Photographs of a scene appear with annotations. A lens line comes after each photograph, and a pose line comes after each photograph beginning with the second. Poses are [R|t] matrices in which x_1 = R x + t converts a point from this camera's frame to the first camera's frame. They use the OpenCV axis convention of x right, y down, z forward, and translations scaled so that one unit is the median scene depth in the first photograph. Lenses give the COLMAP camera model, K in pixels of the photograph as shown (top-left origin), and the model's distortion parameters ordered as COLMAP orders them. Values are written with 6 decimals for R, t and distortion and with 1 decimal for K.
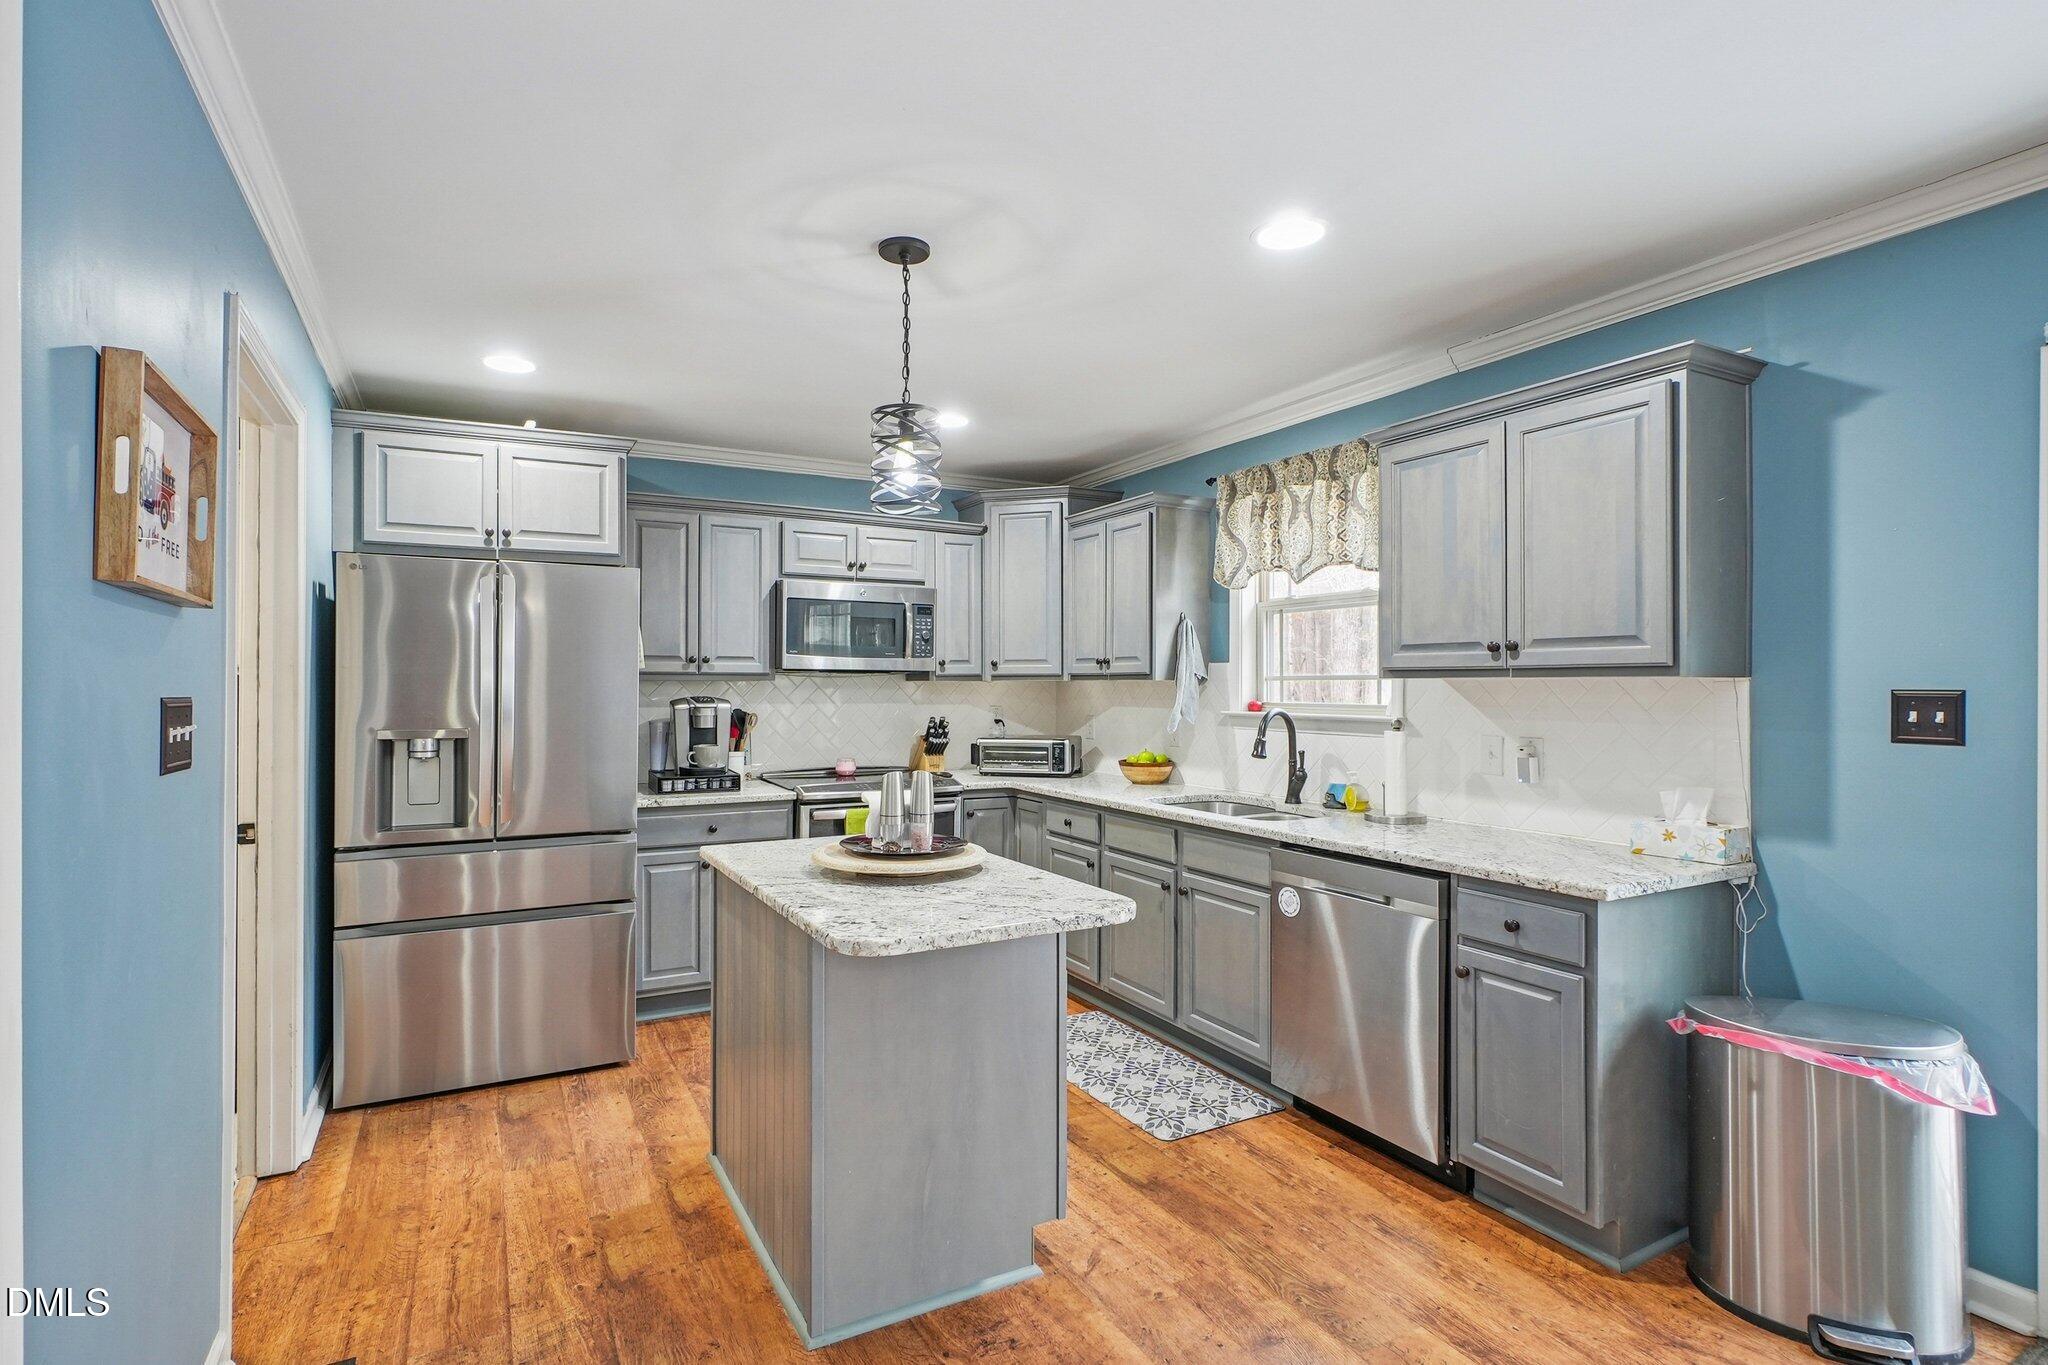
lens RADIAL K [[983.9, 0, 988.8], [0, 983.9, 686.6], [0, 0, 1]] dist [-0.003173, 0.000535]
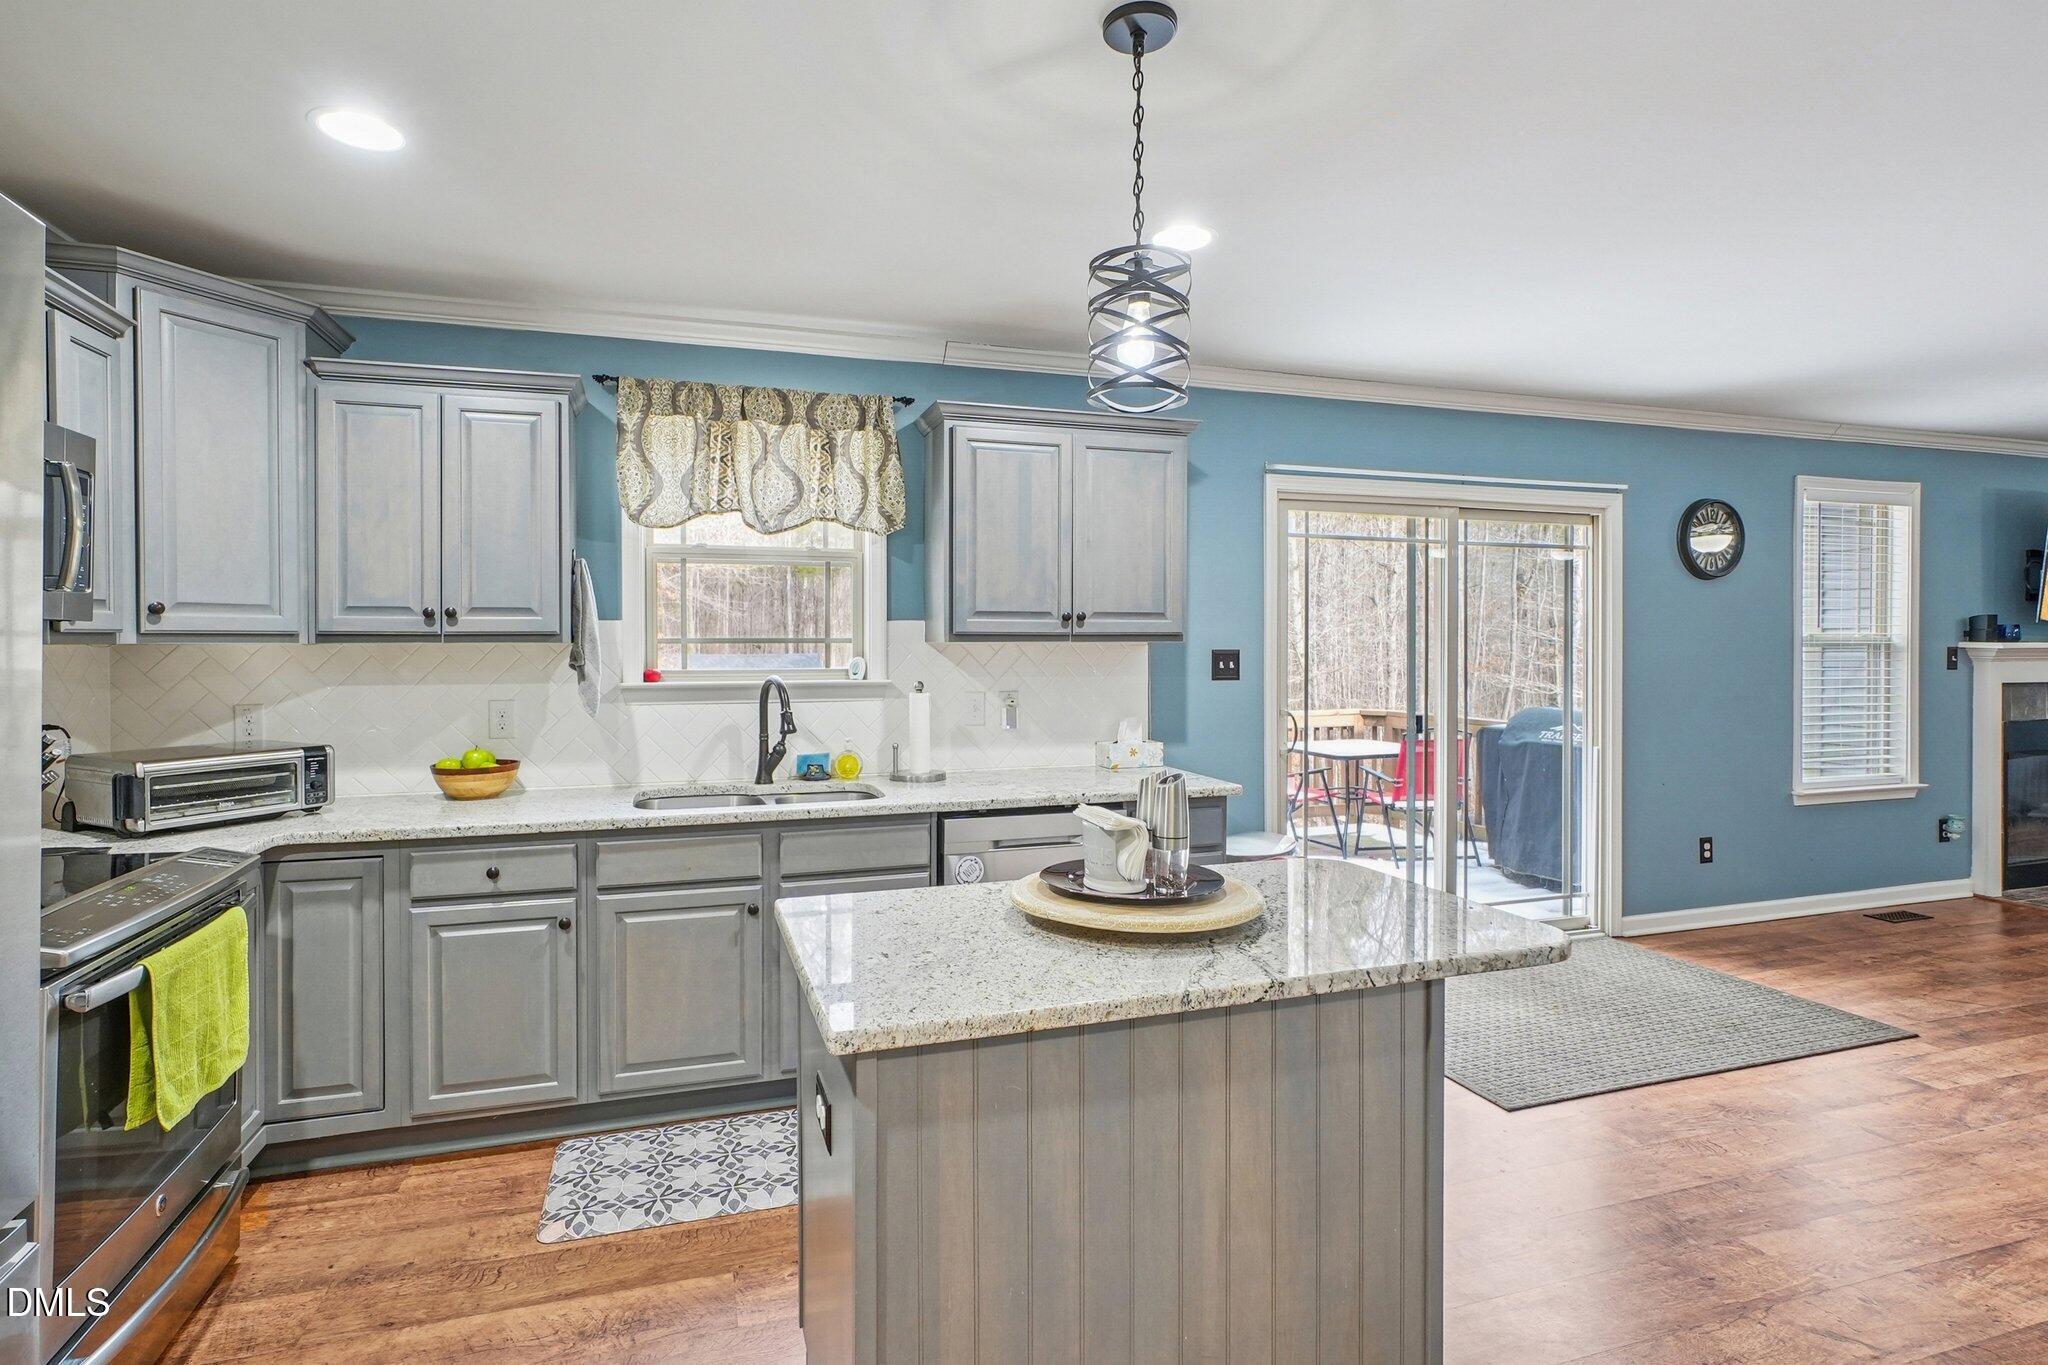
lens RADIAL K [[983.9, 0, 988.8], [0, 983.9, 686.6], [0, 0, 1]] dist [-0.003173, 0.000535]
pose [[0.164318, -0.034840, 0.985792, -0.490684], [0.007259, 0.999392, 0.034110, 0.002935], [-0.986381, 0.001551, 0.164471, 0.614259]]
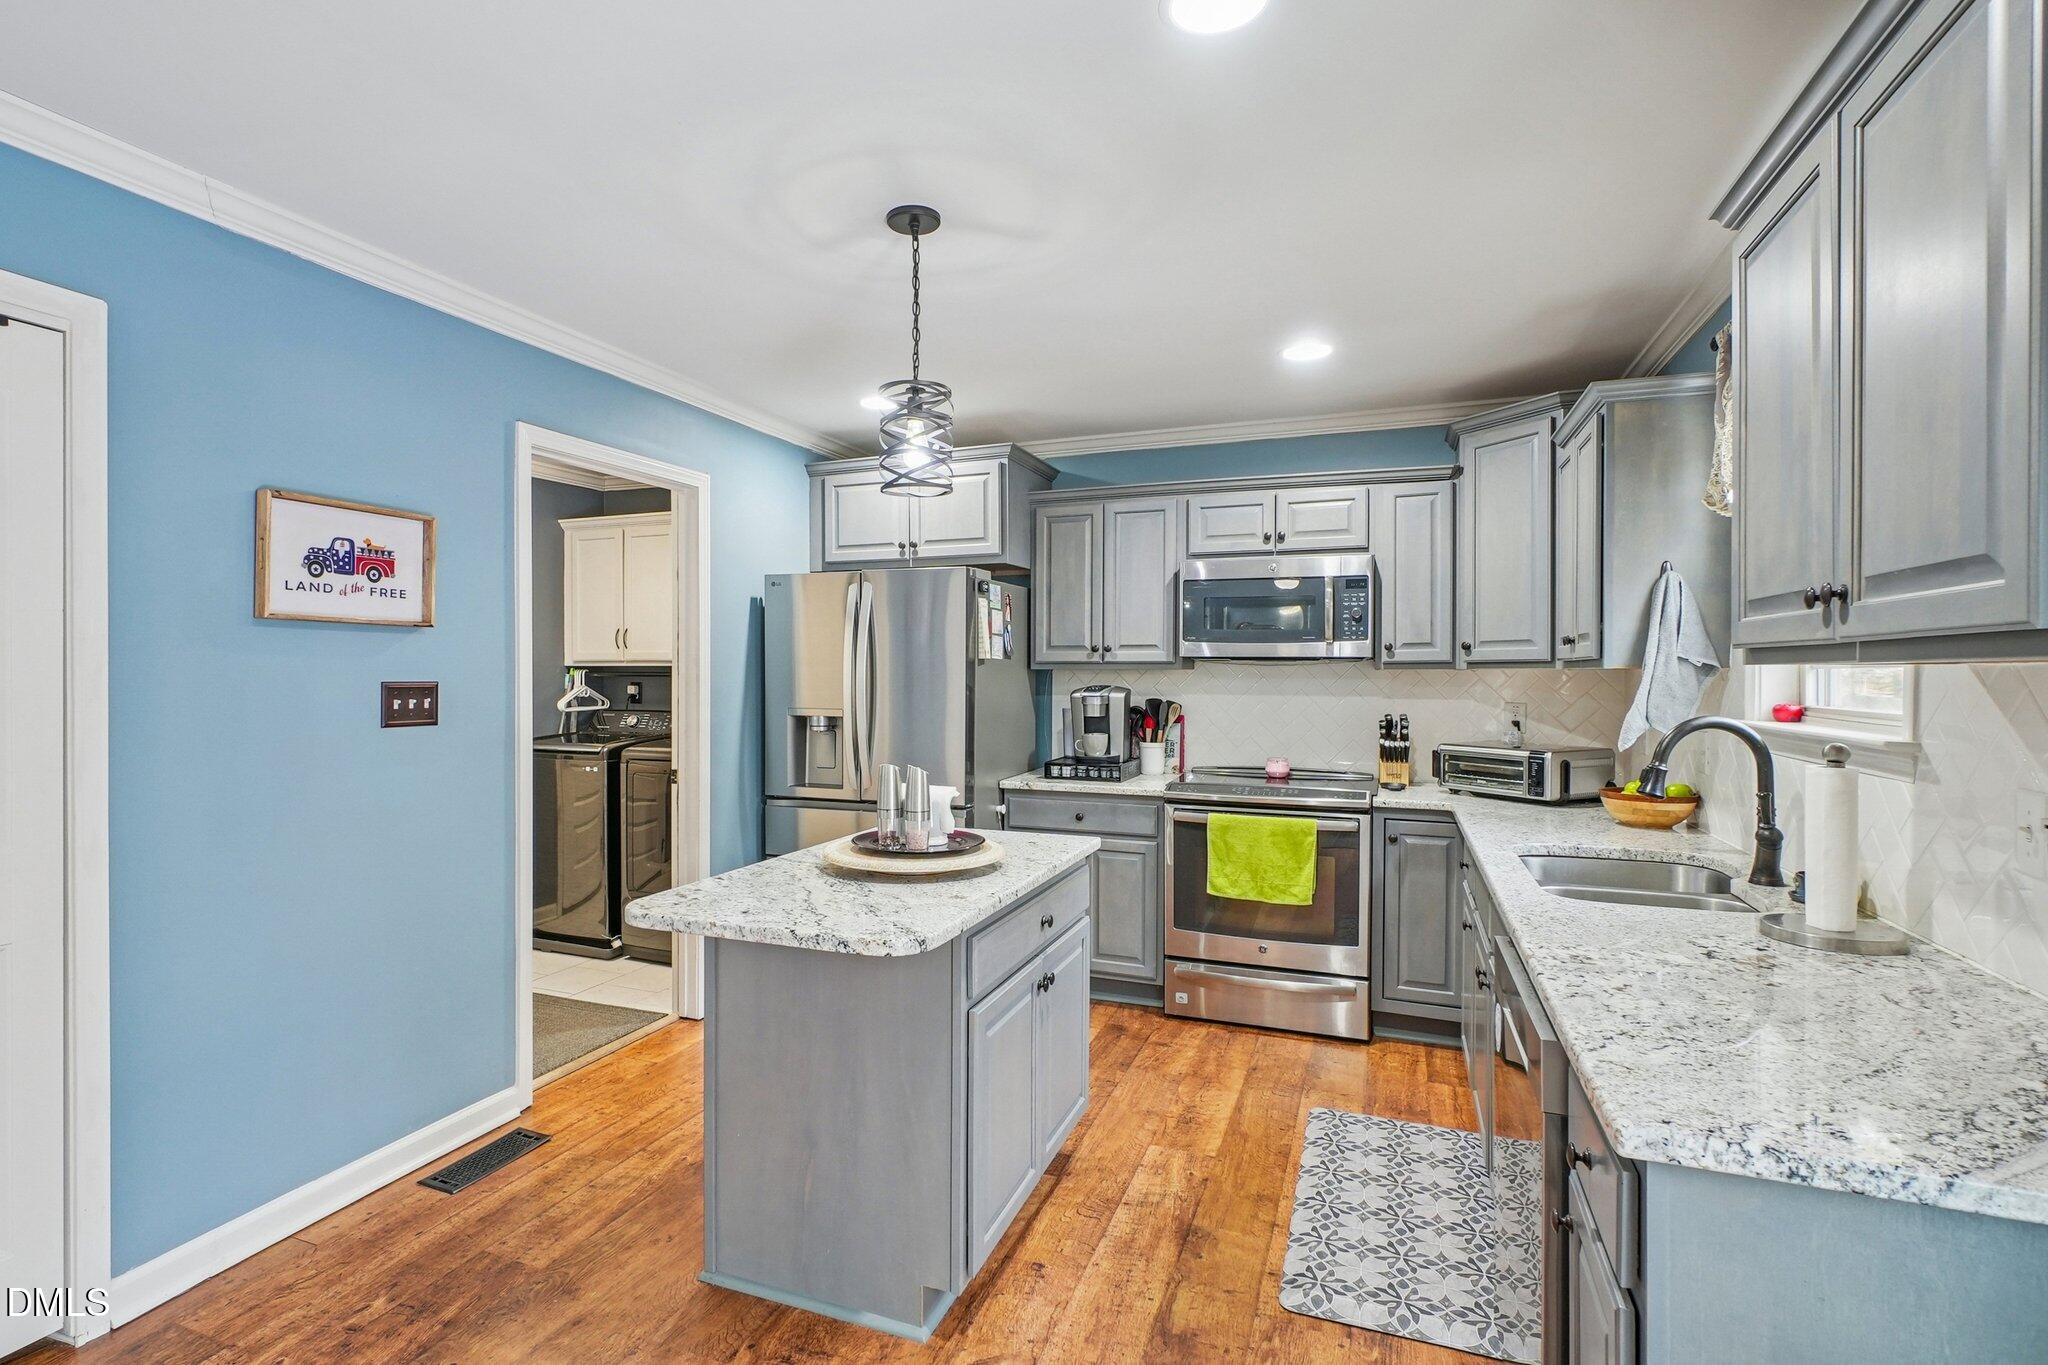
lens RADIAL K [[999.7, 0, 961.1], [0, 999.7, 682.1], [0, 0, 1]] dist [0.001386, 0.000424]
pose [[0.639644, 0.008827, -0.768620, 0.424754], [-0.002749, 0.999954, 0.009196, -0.002340], [0.768666, -0.003769, 0.639639, 0.252426]]
